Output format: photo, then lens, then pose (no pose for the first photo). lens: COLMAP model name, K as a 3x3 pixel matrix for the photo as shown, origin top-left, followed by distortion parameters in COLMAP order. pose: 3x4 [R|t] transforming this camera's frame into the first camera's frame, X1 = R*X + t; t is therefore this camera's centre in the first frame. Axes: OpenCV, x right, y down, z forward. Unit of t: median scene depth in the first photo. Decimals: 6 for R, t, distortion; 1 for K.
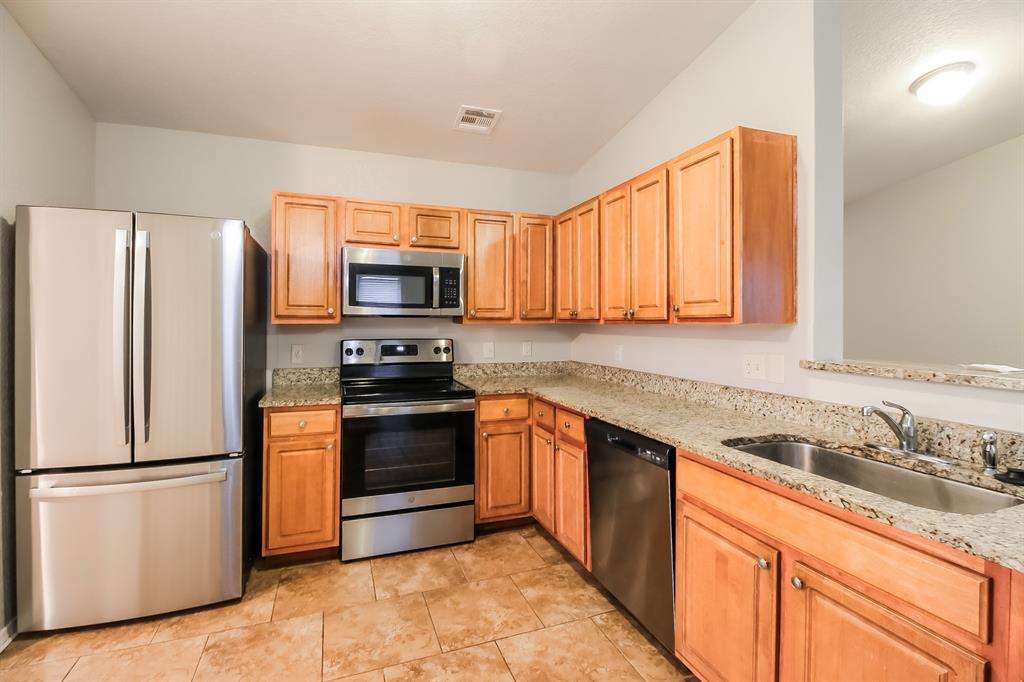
lens RADIAL K [[471.6, 0, 496.7], [0, 471.6, 323.3], [0, 0, 1]] dist [-0.001994, -0.005715]
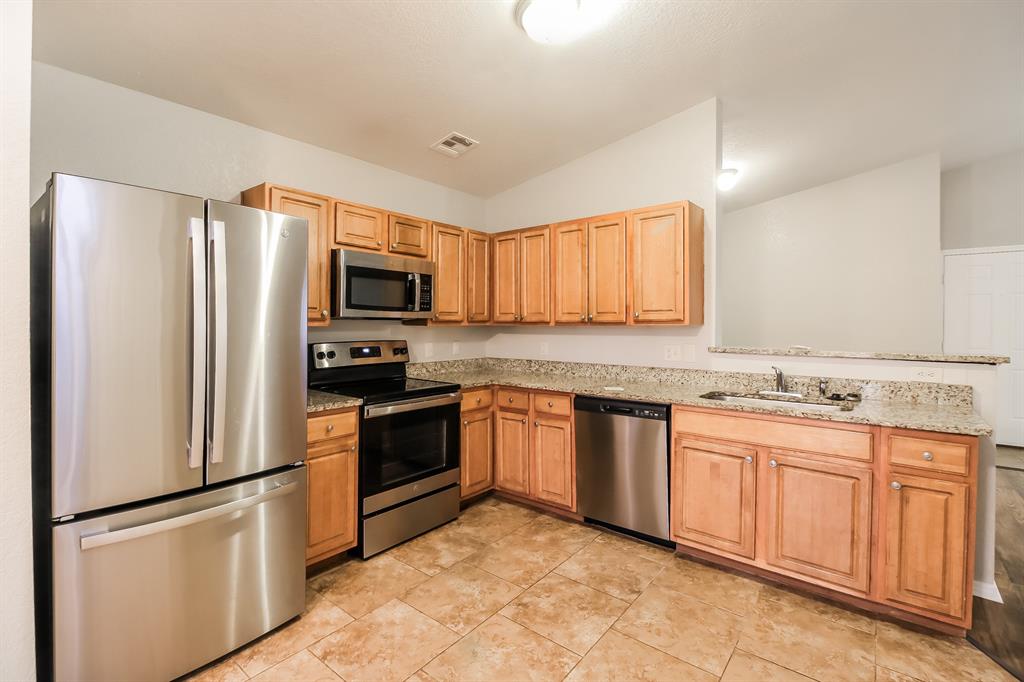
lens RADIAL K [[471.6, 0, 495.1], [0, 471.6, 327.8], [0, 0, 1]] dist [-0.001994, -0.005715]
pose [[0.859036, -0.004988, 0.511892, -0.606852], [0.002642, 0.999982, 0.005312, -0.000293], [-0.511909, -0.003211, 0.859034, -0.020475]]
